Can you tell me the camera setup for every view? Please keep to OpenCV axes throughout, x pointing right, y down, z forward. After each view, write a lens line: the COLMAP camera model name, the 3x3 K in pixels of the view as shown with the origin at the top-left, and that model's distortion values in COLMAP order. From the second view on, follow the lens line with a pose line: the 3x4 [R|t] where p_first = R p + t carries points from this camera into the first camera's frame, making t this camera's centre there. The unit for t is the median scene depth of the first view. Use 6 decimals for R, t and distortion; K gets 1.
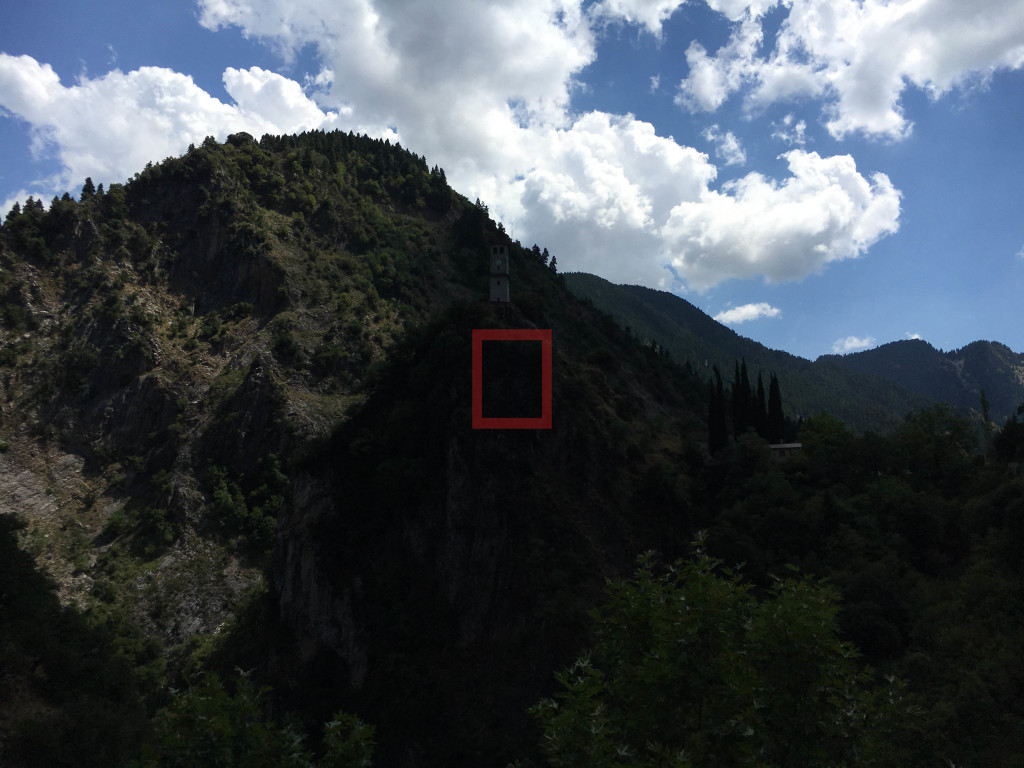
lens RADIAL K [[855.8, 0, 500.6], [0, 855.8, 398.0], [0, 0, 1]] dist [0.064158, -0.003421]
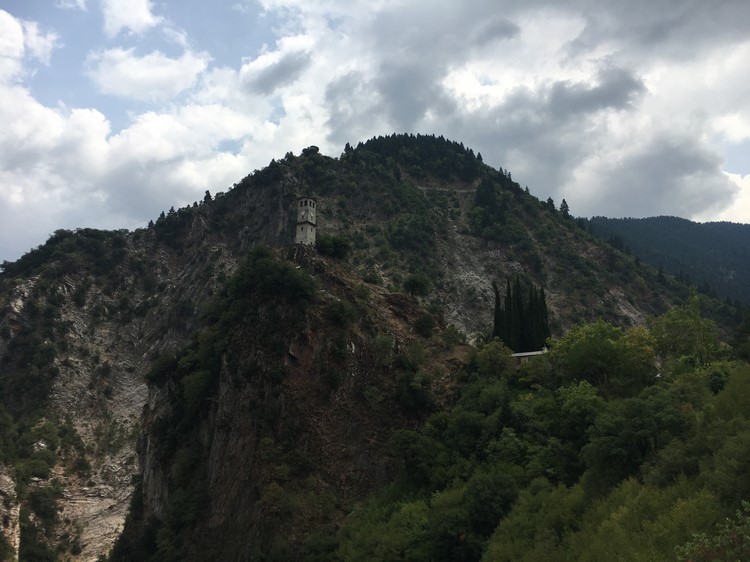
lens RADIAL K [[631.6, 0, 371.6], [0, 631.6, 283.9], [0, 0, 1]] dist [0.068123, -0.100704]
pose [[0.924100, -0.070459, -0.375599, 0.257319], [0.043964, 0.995932, -0.078661, 0.013370], [0.379614, 0.056177, 0.923438, 0.113180]]
